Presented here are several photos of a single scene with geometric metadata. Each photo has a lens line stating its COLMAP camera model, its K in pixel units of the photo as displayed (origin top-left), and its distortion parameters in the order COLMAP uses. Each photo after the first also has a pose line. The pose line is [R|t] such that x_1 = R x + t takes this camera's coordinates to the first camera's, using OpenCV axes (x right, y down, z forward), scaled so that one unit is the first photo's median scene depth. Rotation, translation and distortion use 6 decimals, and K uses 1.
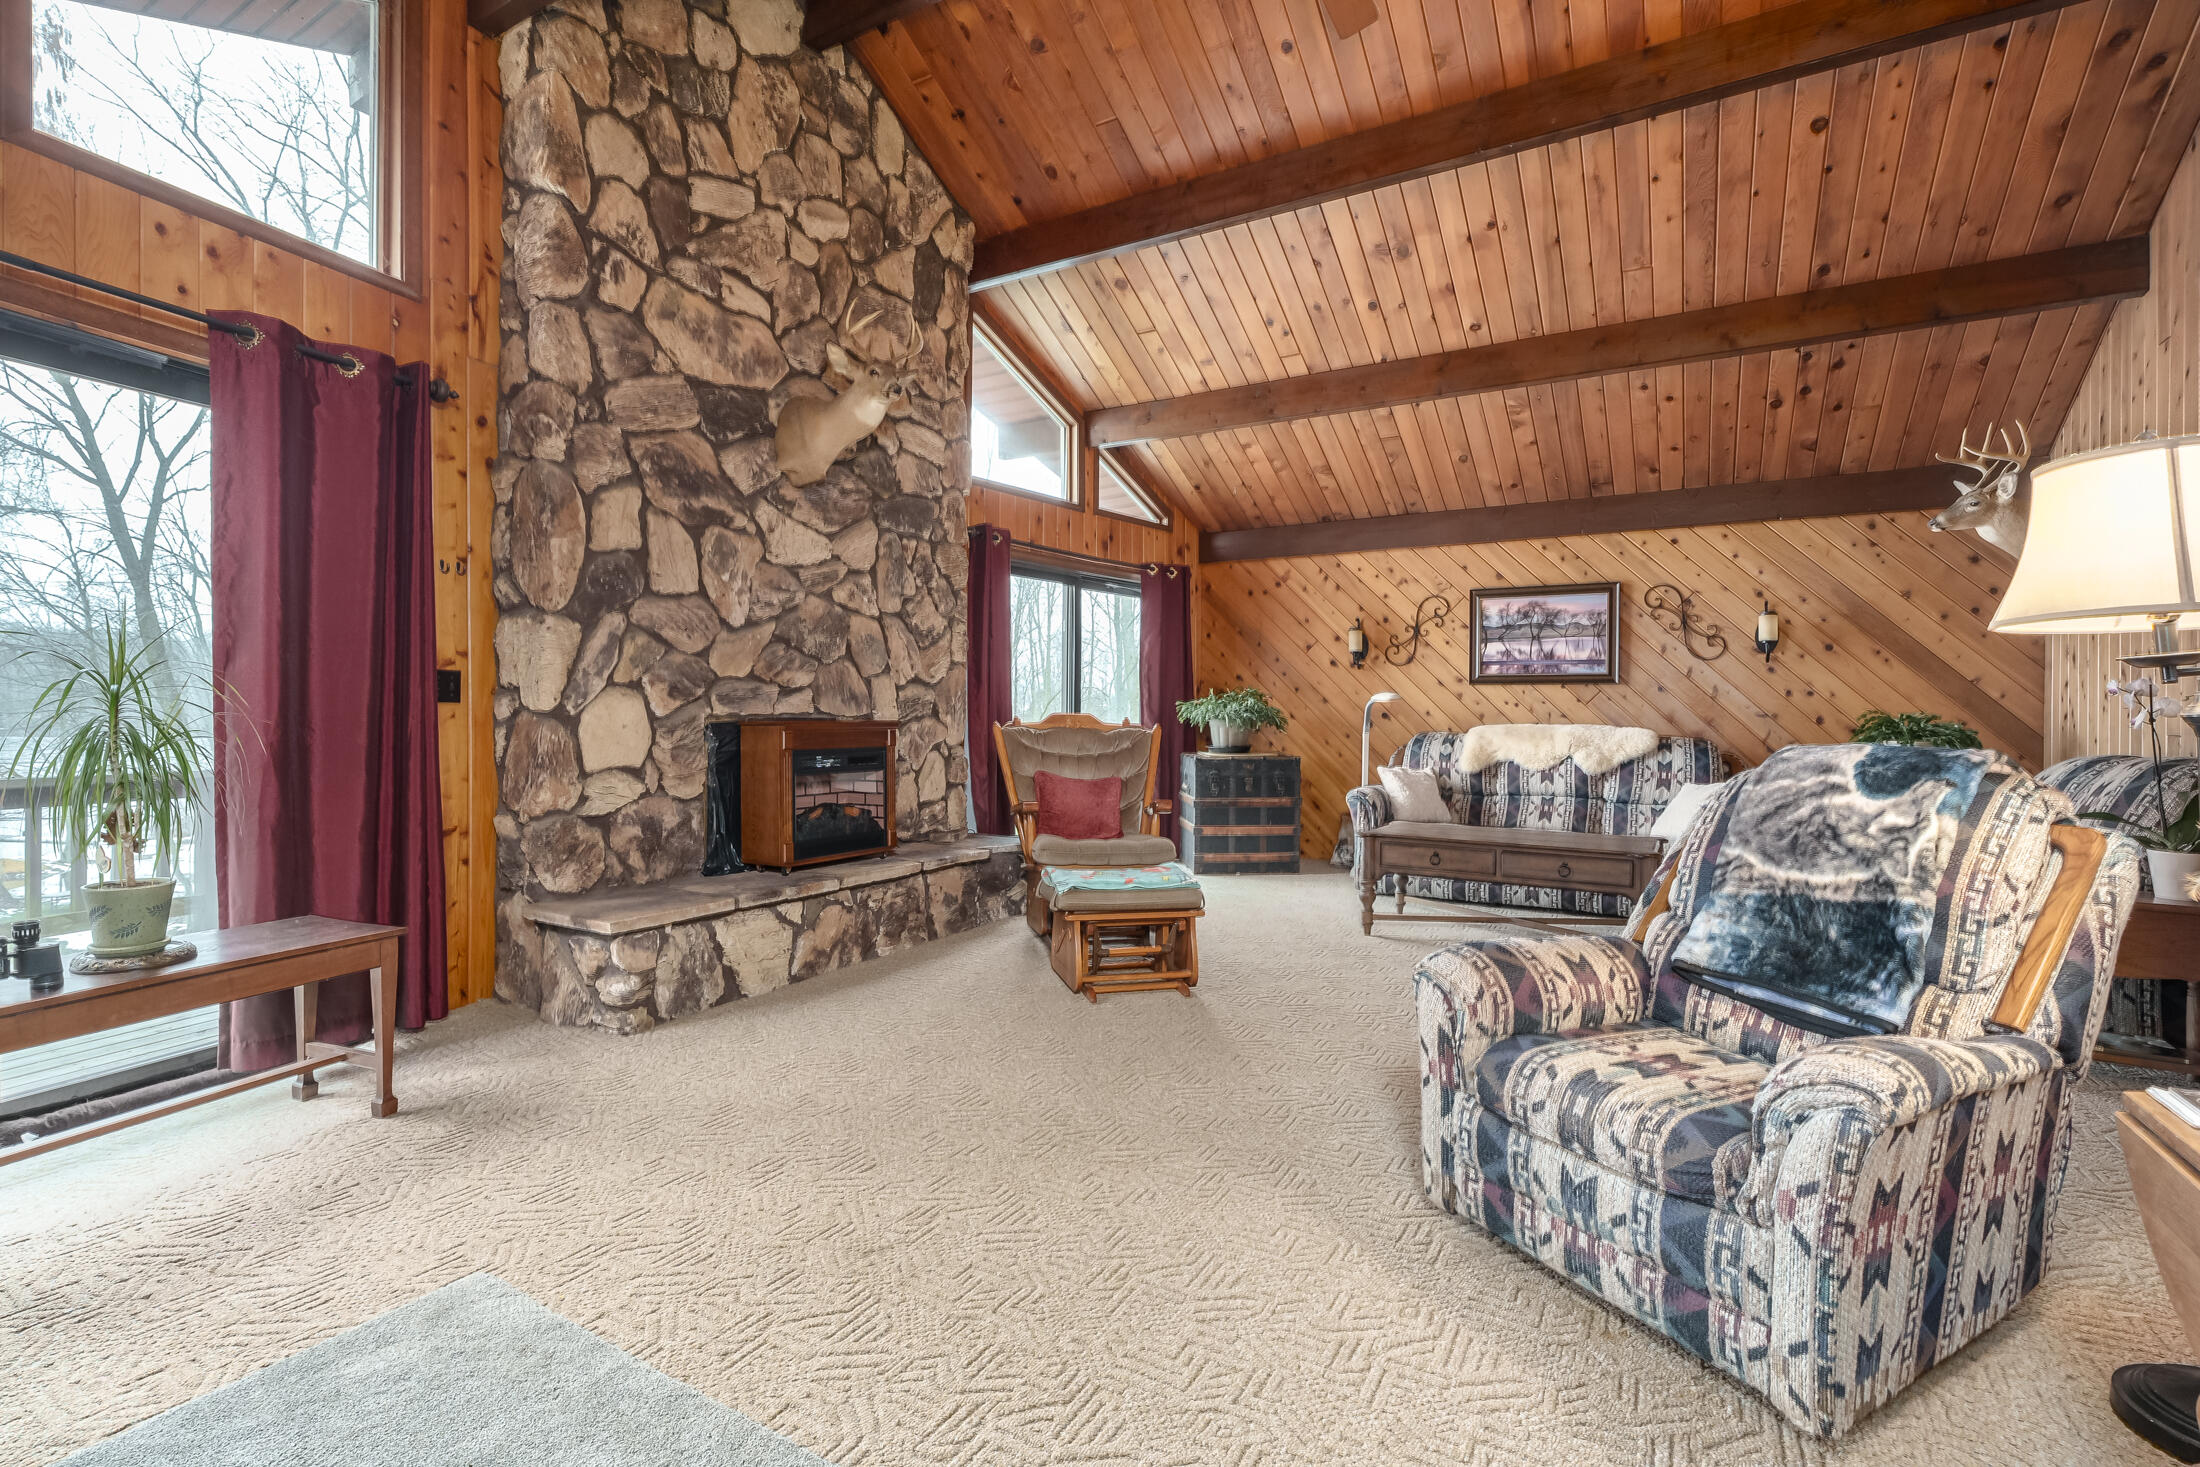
lens RADIAL K [[993.3, 0, 1090.0], [0, 993.3, 722.0], [0, 0, 1]] dist [-0.007114, 0.000217]
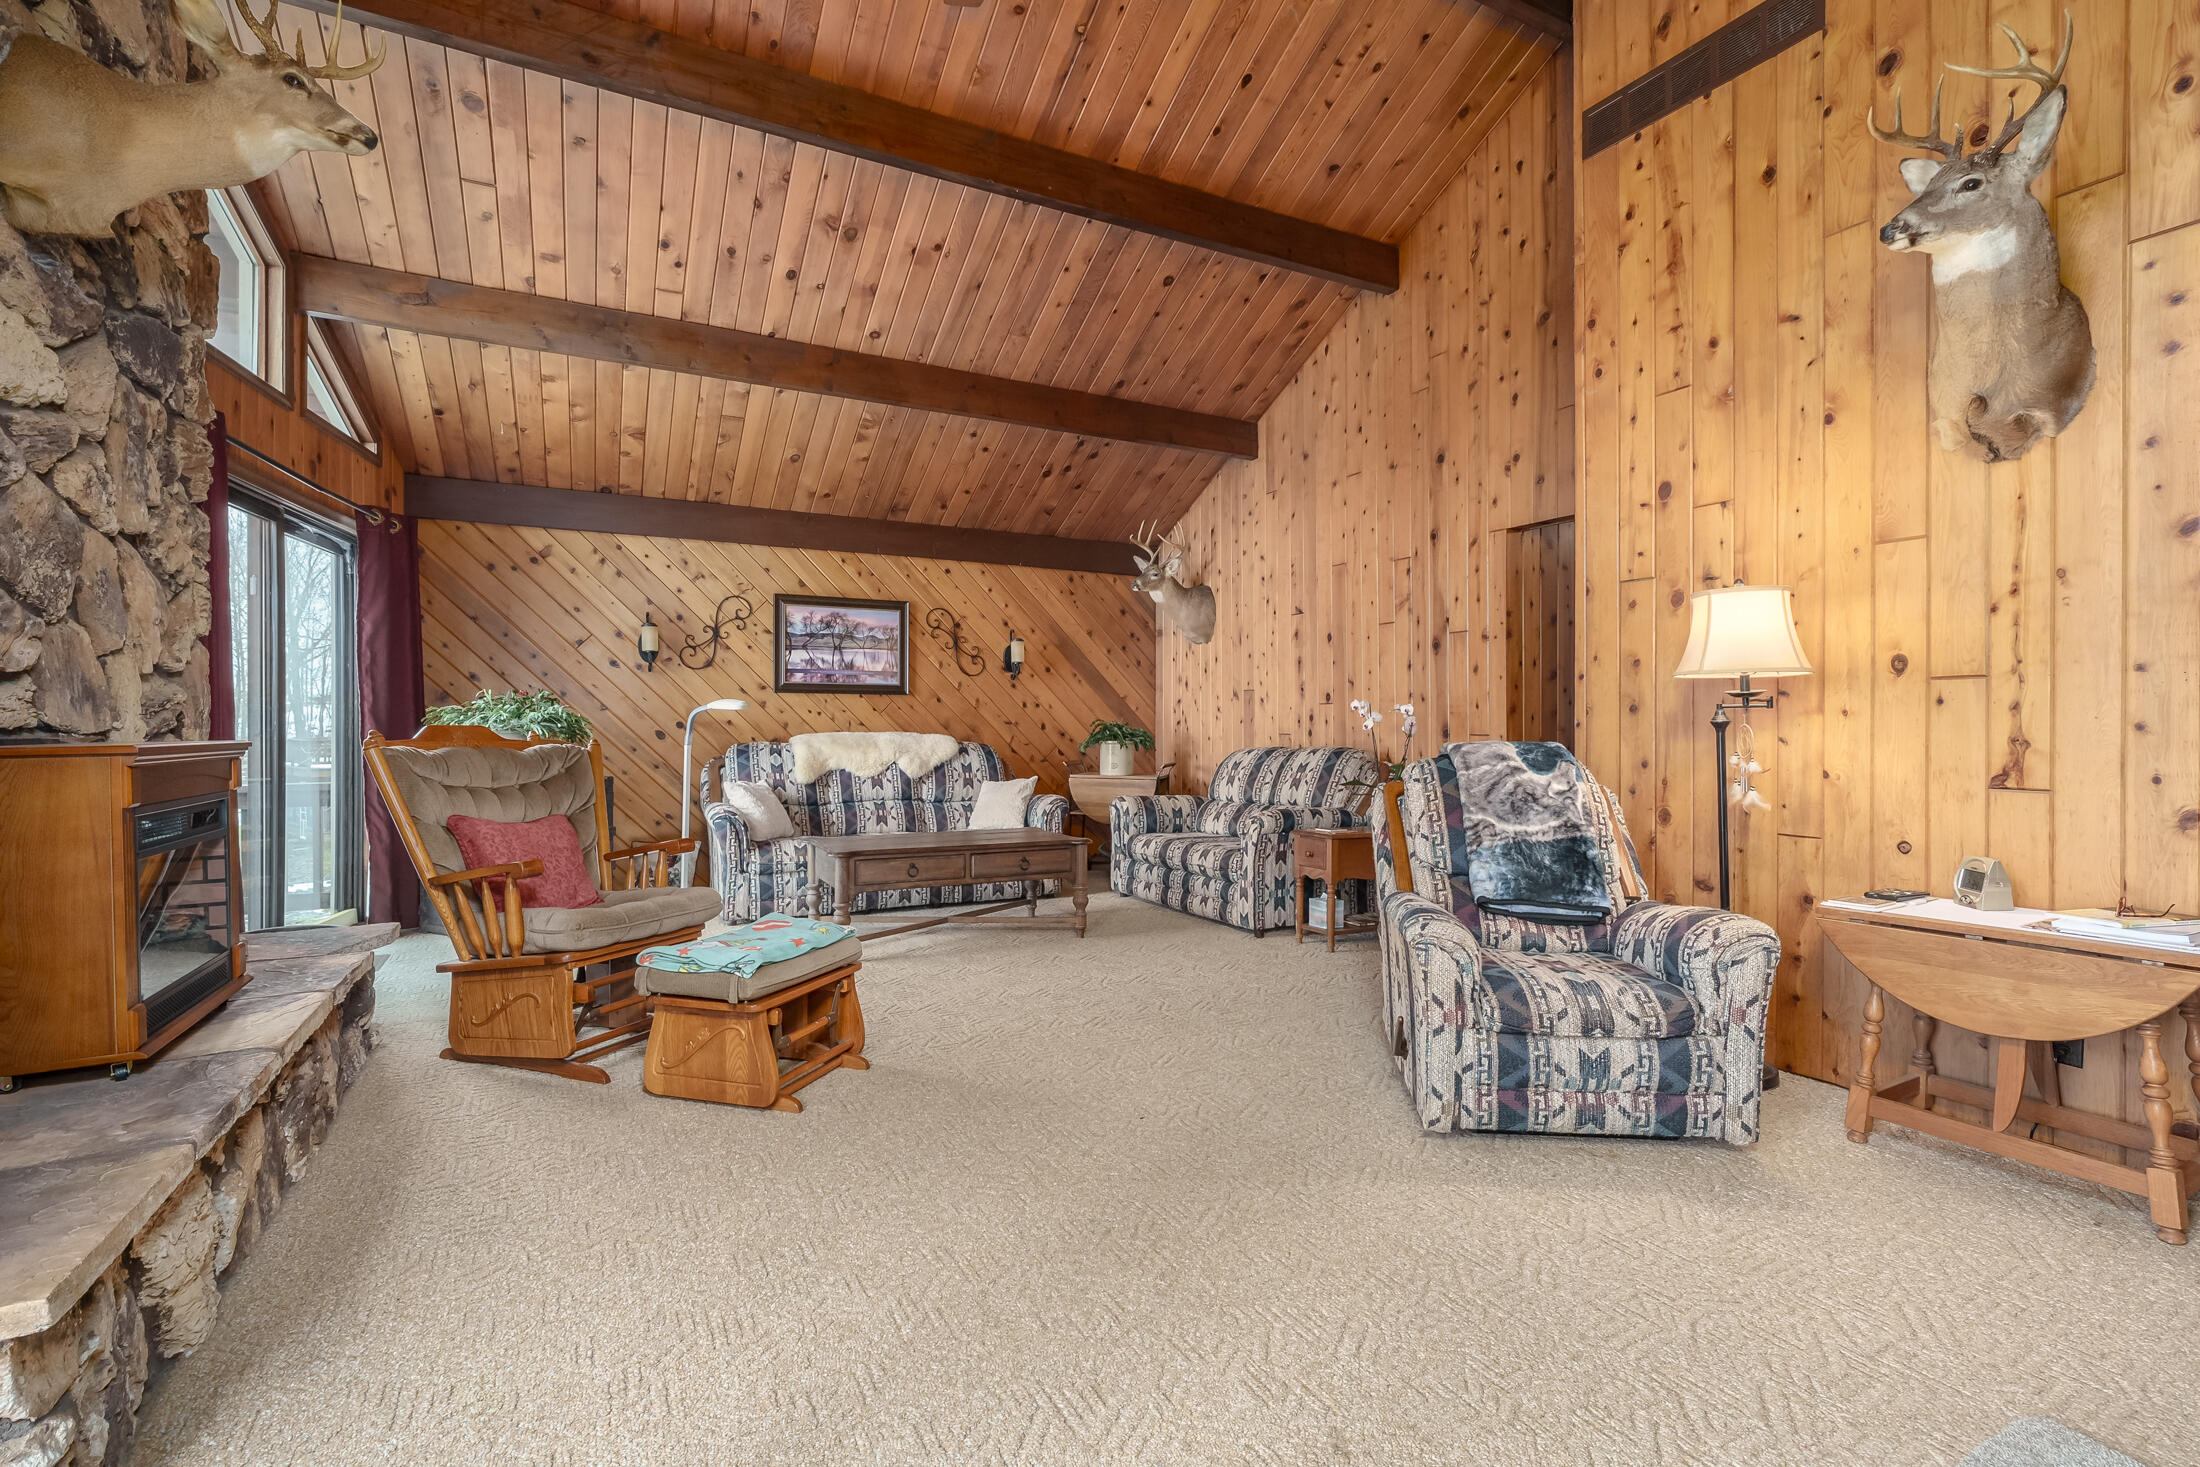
lens RADIAL K [[999.2, 0, 1100.0], [0, 999.2, 733.5], [0, 0, 1]] dist [-0.008987, 0.000531]
pose [[0.525284, -0.013254, 0.850824, -0.322237], [0.010557, 0.999903, 0.009058, -0.003698], [-0.850862, 0.004224, 0.525373, 0.258569]]
